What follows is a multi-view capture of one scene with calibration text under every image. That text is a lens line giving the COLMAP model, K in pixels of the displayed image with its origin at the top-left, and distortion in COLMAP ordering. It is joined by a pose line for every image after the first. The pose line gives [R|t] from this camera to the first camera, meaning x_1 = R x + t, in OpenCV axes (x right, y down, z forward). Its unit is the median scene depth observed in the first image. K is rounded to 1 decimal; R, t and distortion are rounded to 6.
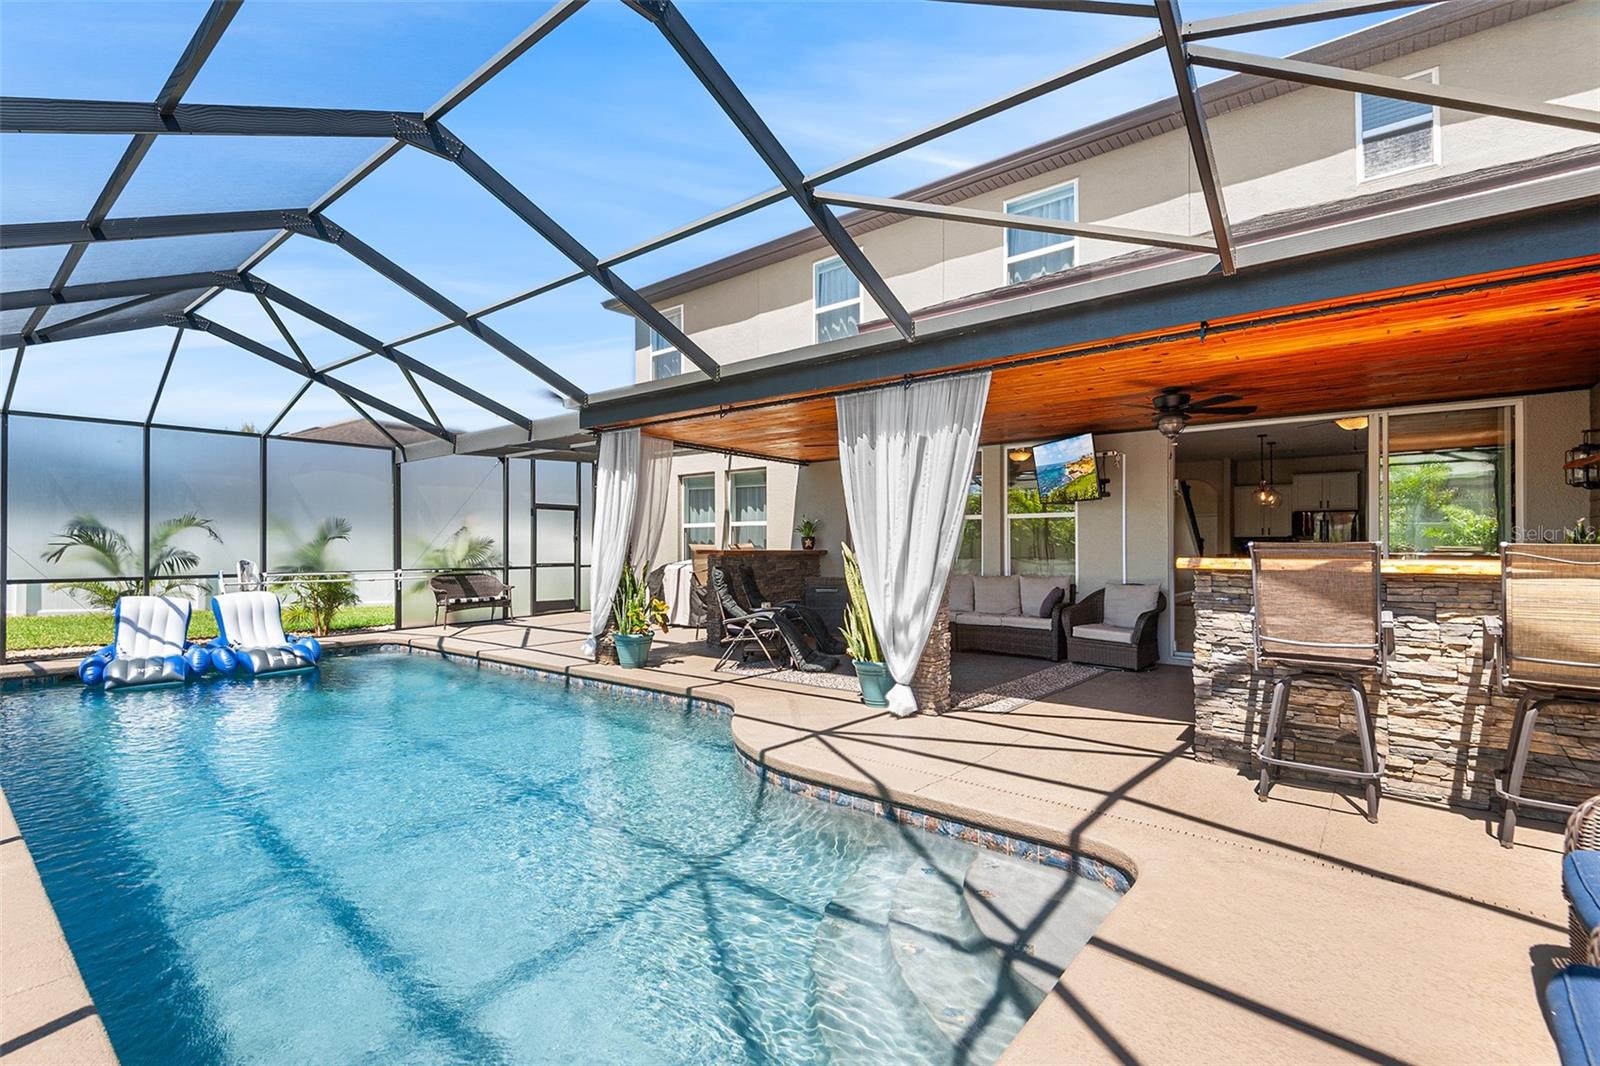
lens RADIAL K [[725.0, 0, 801.3], [0, 725.0, 543.3], [0, 0, 1]] dist [-0.001349, -0.000449]
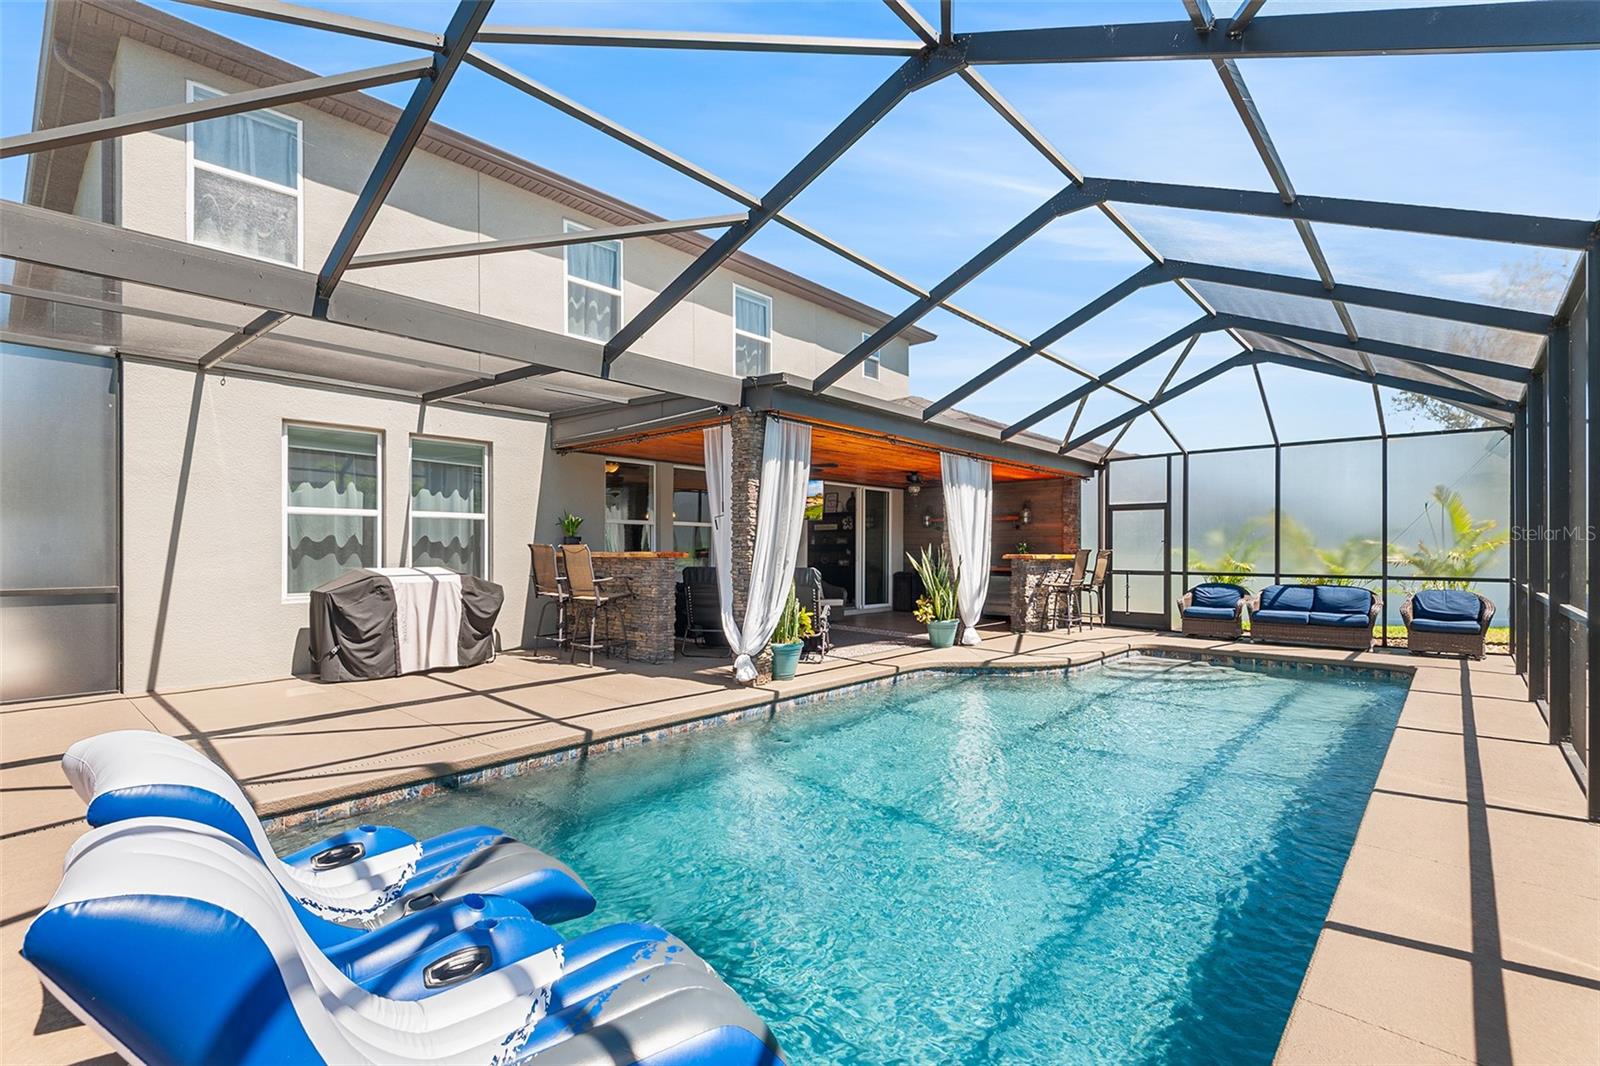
lens RADIAL K [[744.9, 0, 781.8], [0, 744.9, 553.6], [0, 0, 1]] dist [0.000133, -0.000257]
pose [[0.050662, 0.000019, 0.998716, -1.171077], [-0.006413, 0.999979, 0.000306, 0.012721], [-0.998695, -0.006421, 0.050661, 0.953529]]
